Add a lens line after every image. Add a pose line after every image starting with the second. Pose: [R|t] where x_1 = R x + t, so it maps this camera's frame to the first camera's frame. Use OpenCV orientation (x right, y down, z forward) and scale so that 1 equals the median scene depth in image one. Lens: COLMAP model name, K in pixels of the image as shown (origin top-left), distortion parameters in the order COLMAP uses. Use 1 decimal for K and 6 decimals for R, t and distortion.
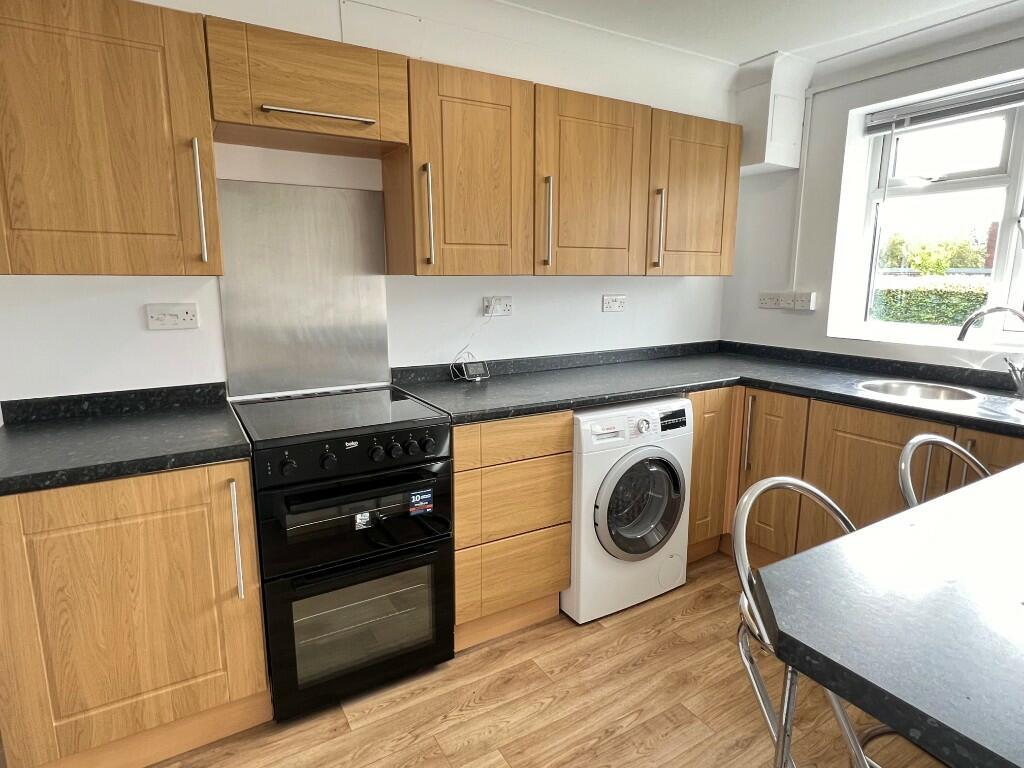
lens RADIAL K [[572.8, 0, 505.7], [0, 572.8, 381.7], [0, 0, 1]] dist [-0.007335, 0.000561]
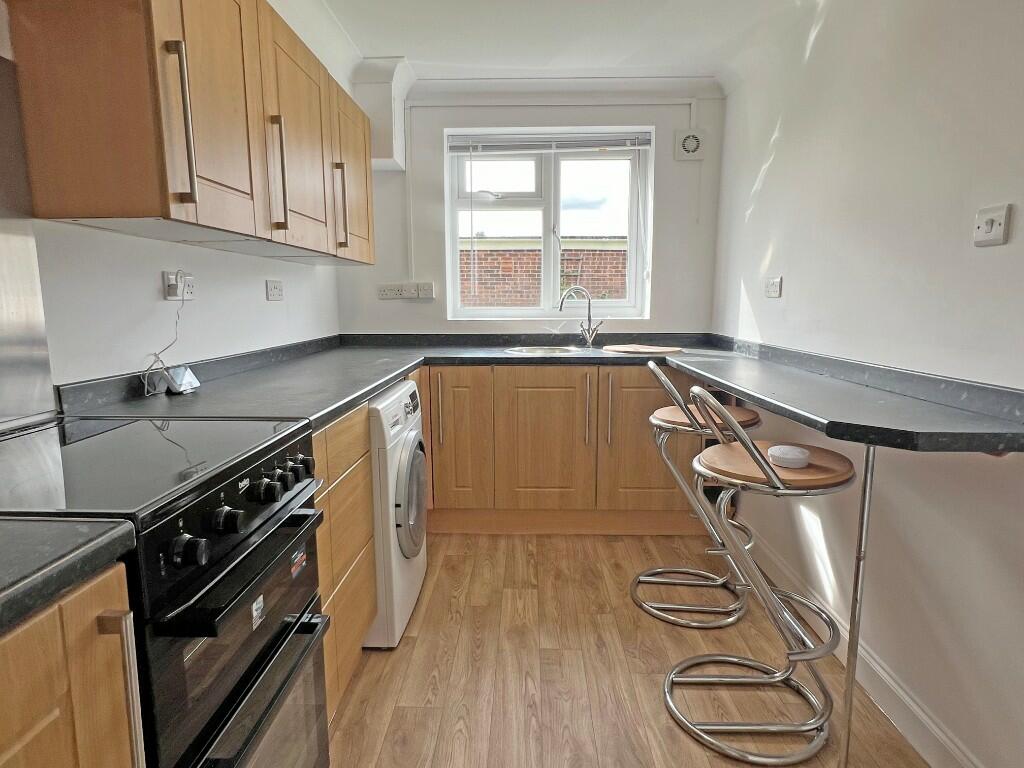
lens RADIAL K [[572.8, 0, 510.3], [0, 572.8, 383.8], [0, 0, 1]] dist [-0.007335, 0.000561]
pose [[0.538857, -0.125101, 0.833056, -0.445200], [0.158604, 0.986292, 0.045520, 0.019111], [-0.827332, 0.107598, 0.551312, 0.335567]]
